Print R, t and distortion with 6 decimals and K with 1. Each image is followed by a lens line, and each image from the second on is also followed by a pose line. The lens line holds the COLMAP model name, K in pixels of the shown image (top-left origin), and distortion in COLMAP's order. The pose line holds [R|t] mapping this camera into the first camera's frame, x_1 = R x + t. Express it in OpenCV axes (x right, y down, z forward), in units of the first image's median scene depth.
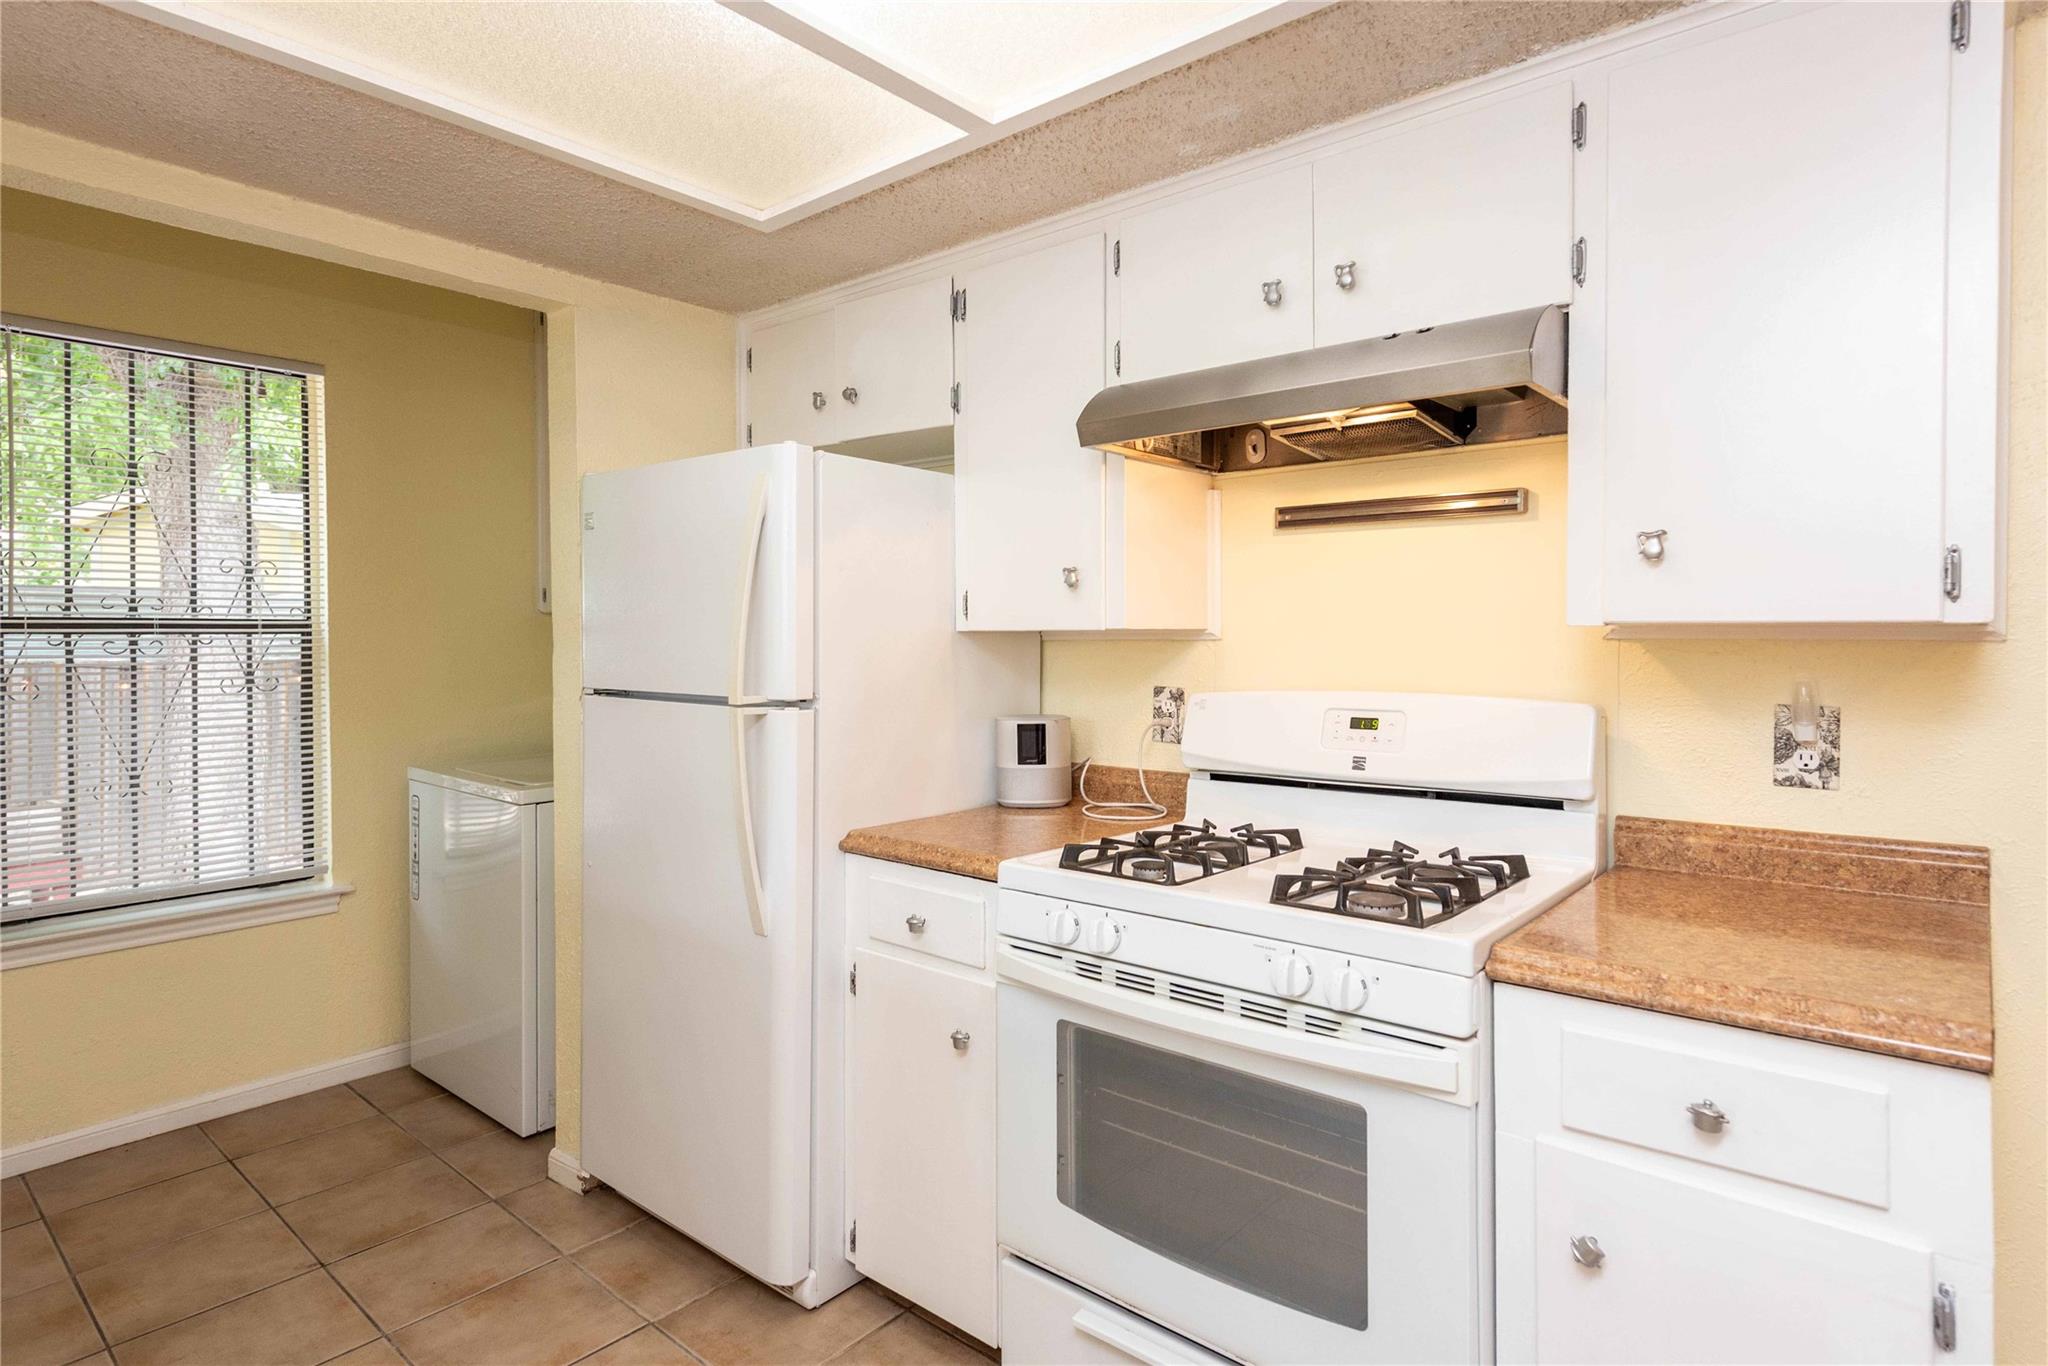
lens RADIAL K [[1061.3, 0, 1029.8], [0, 1061.3, 649.0], [0, 0, 1]] dist [0.015810, -0.004624]
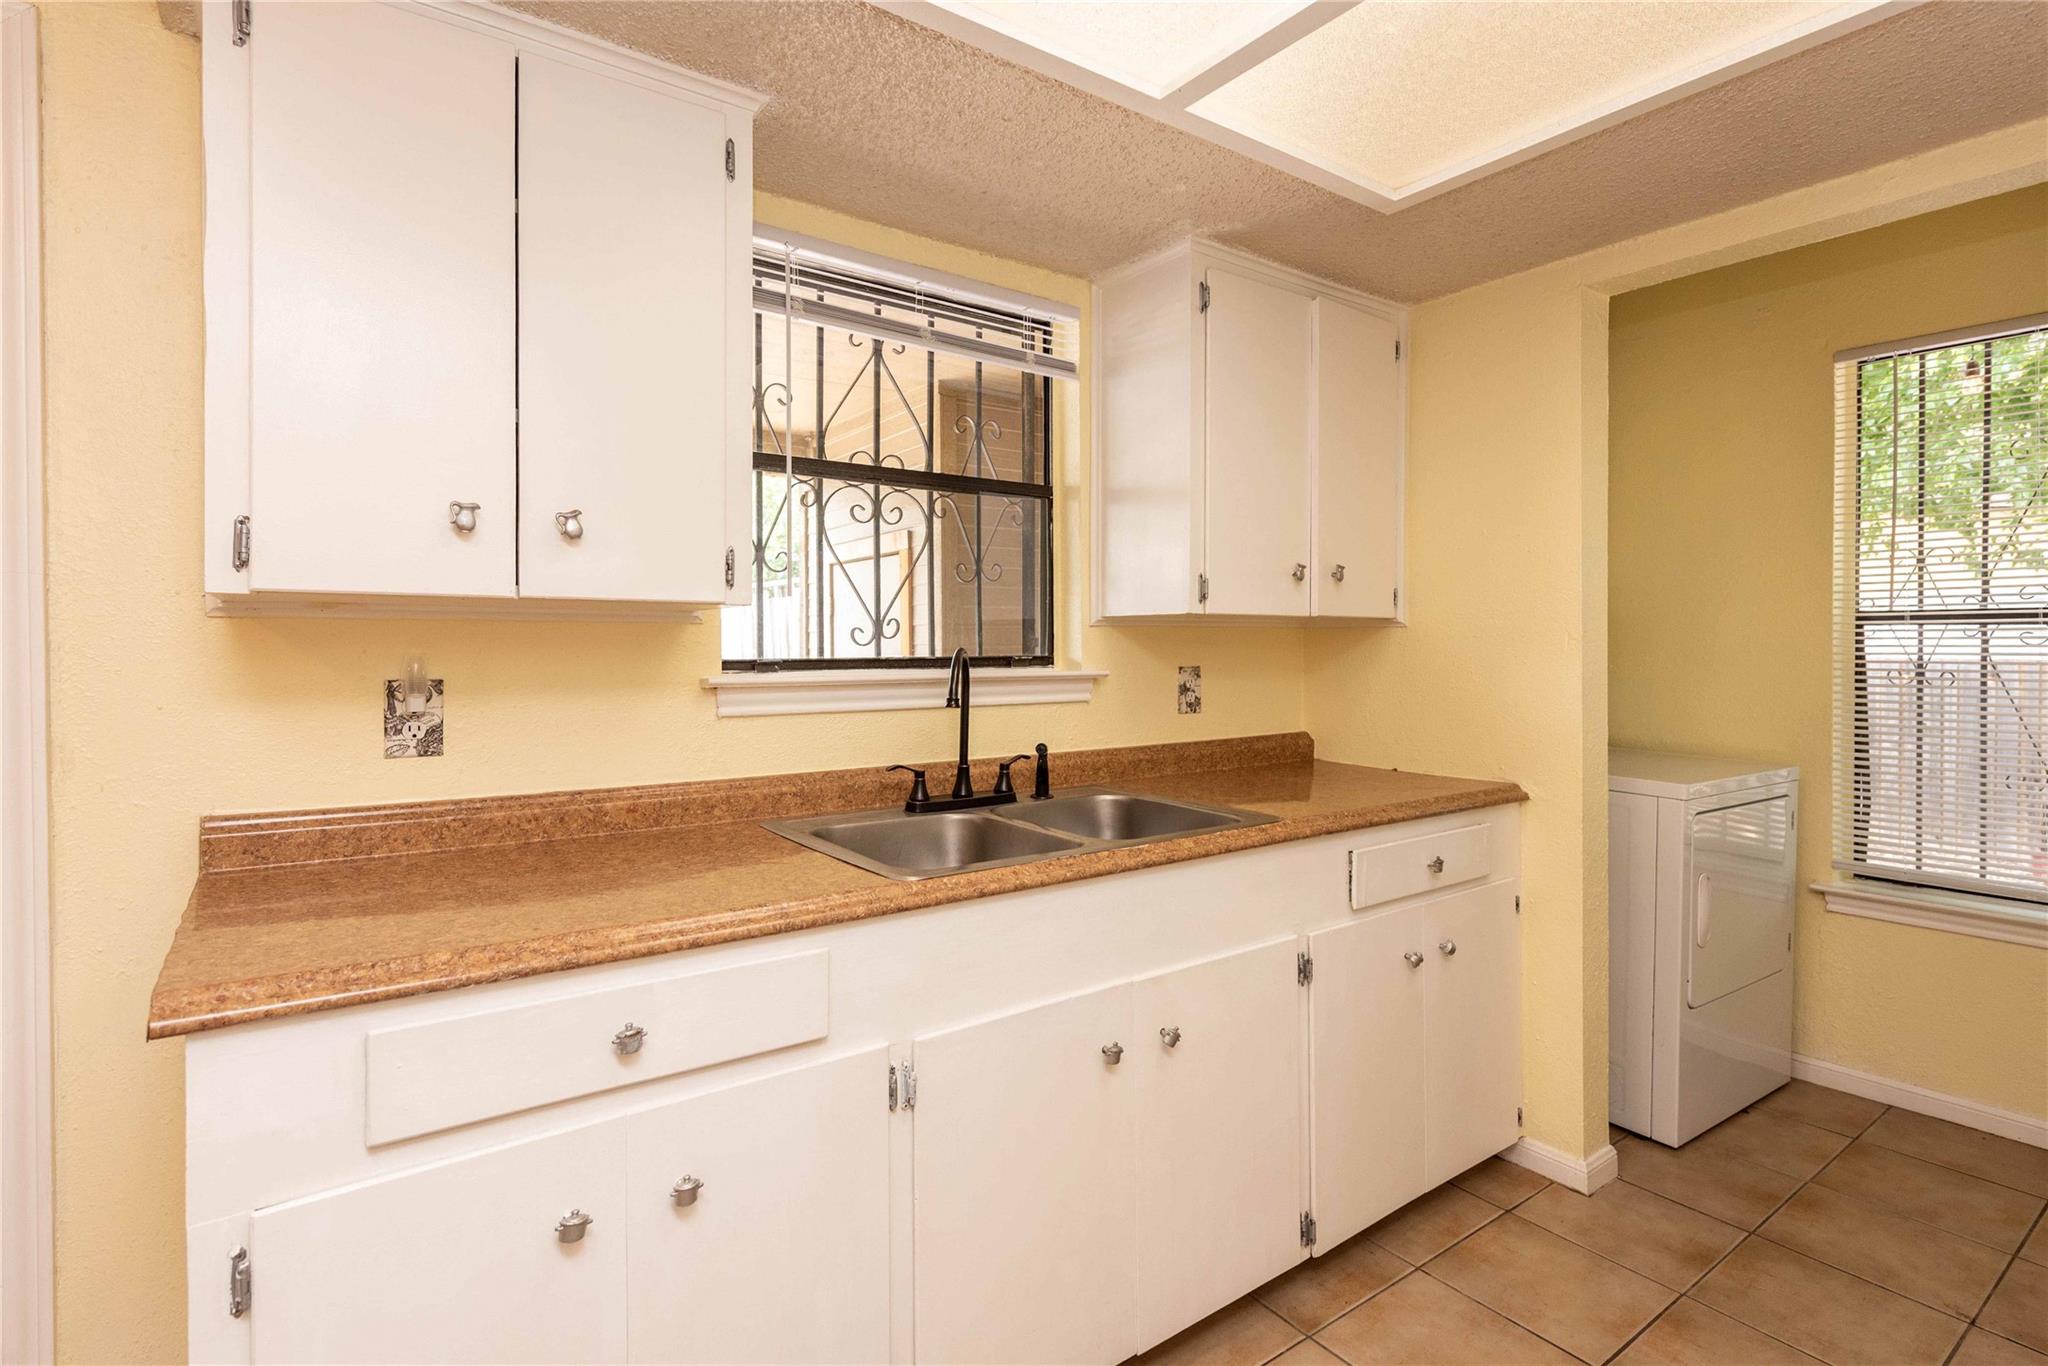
lens RADIAL K [[981.7, 0, 994.5], [0, 981.7, 655.6], [0, 0, 1]] dist [0.007151, 0.001404]
pose [[-0.287744, 0.015020, -0.957590, 0.320666], [-0.011814, 0.999745, 0.019231, 0.009267], [0.957634, 0.016847, -0.287493, 0.393437]]
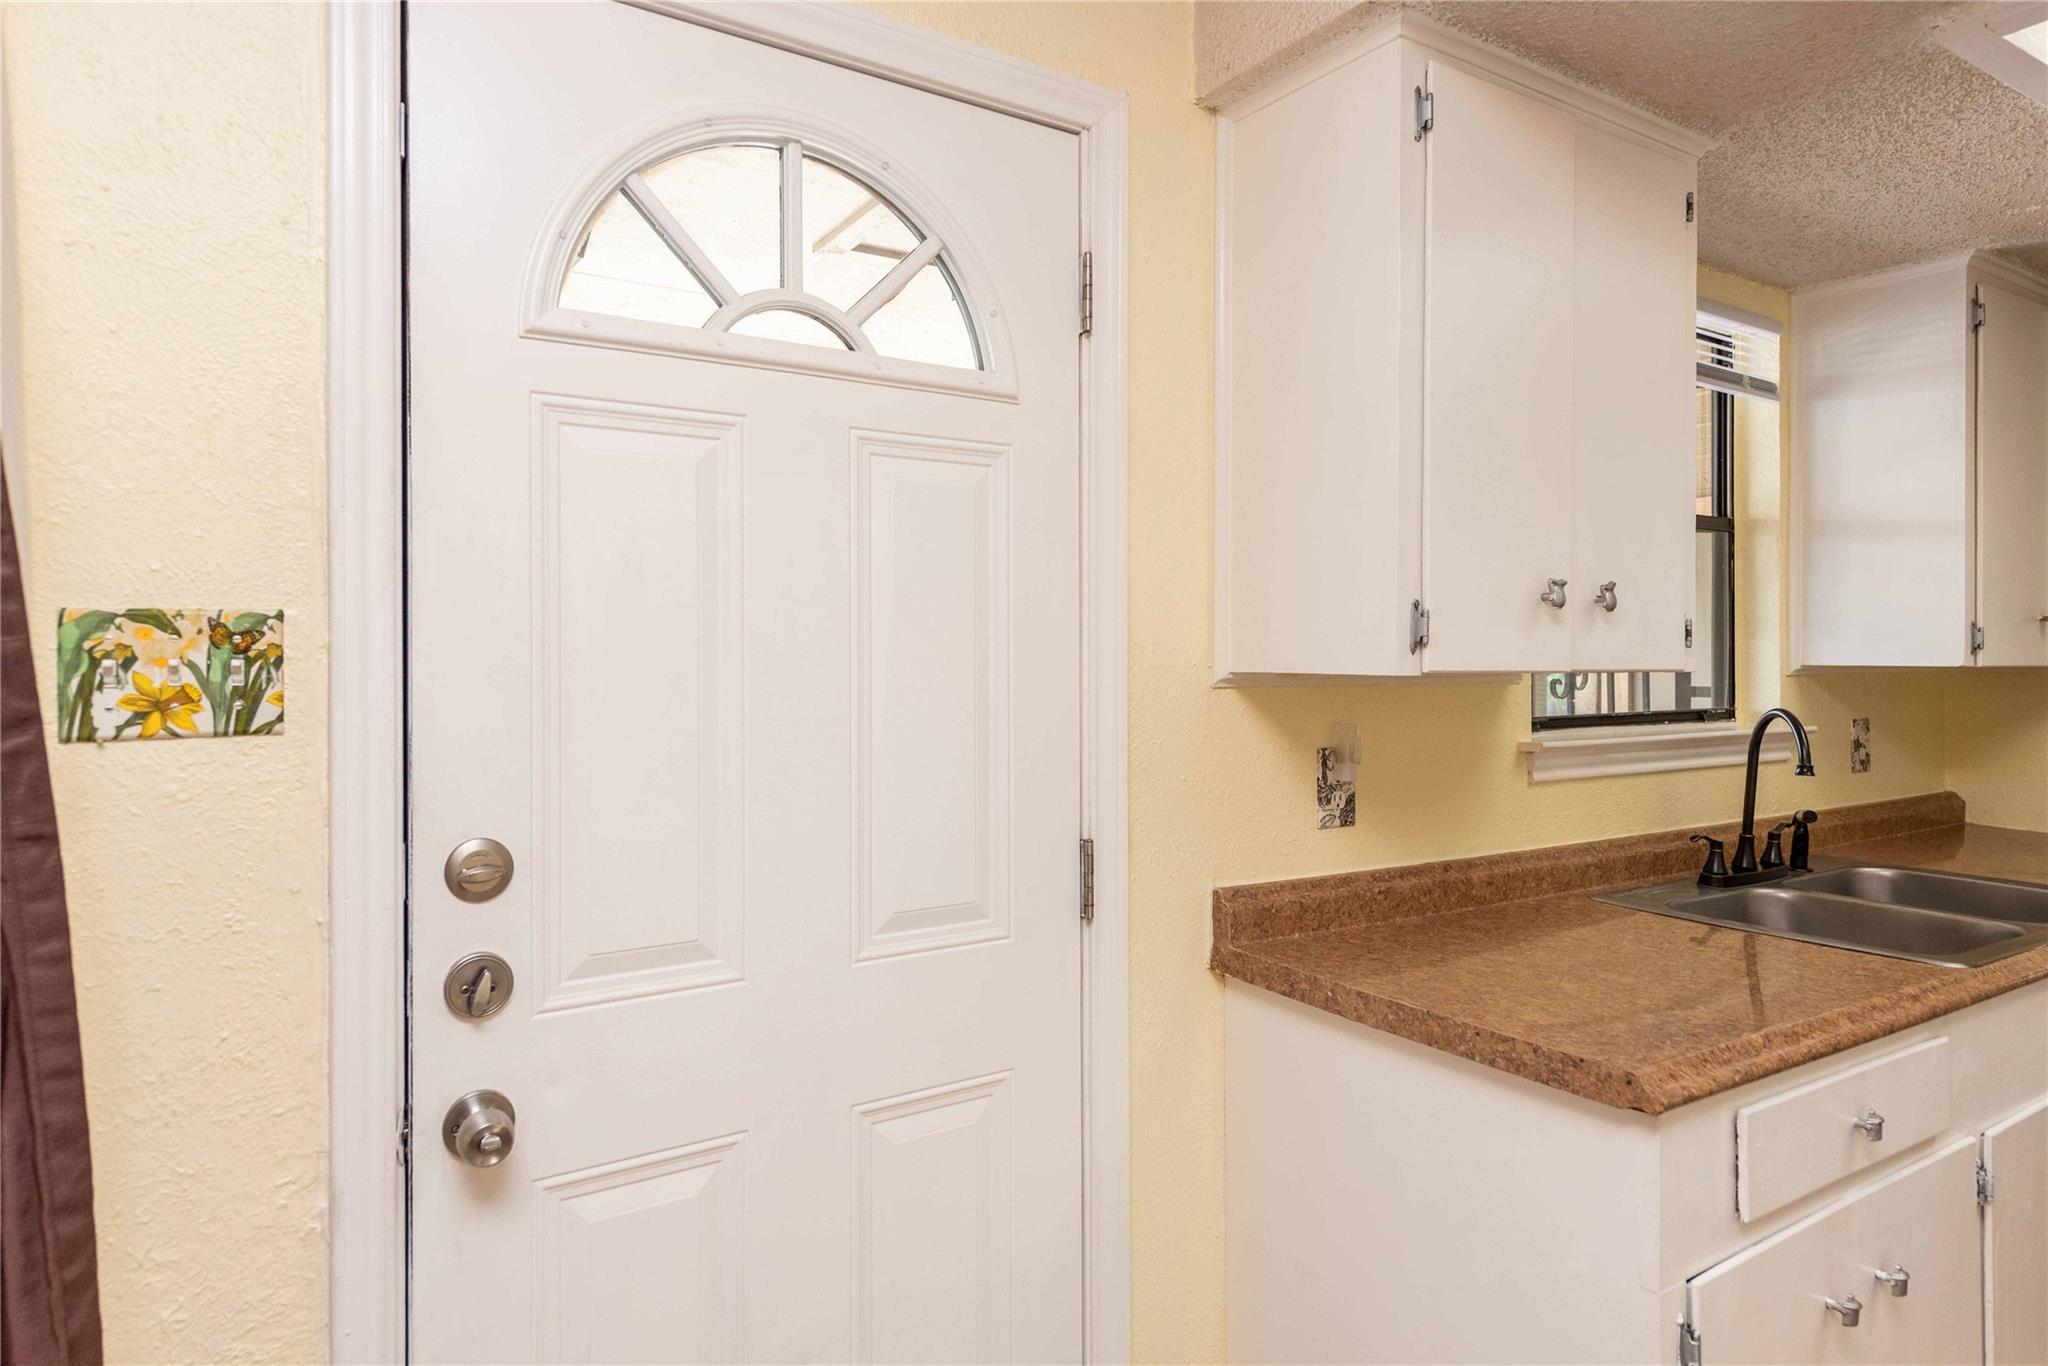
lens RADIAL K [[1202.4, 0, 955.5], [0, 1202.4, 650.8], [0, 0, 1]] dist [0.006883, -0.000653]
pose [[-0.336229, 0.001508, -0.941779, 0.604302], [-0.013834, 0.999883, 0.006540, -0.019973], [0.941679, 0.015227, -0.336169, -0.109586]]
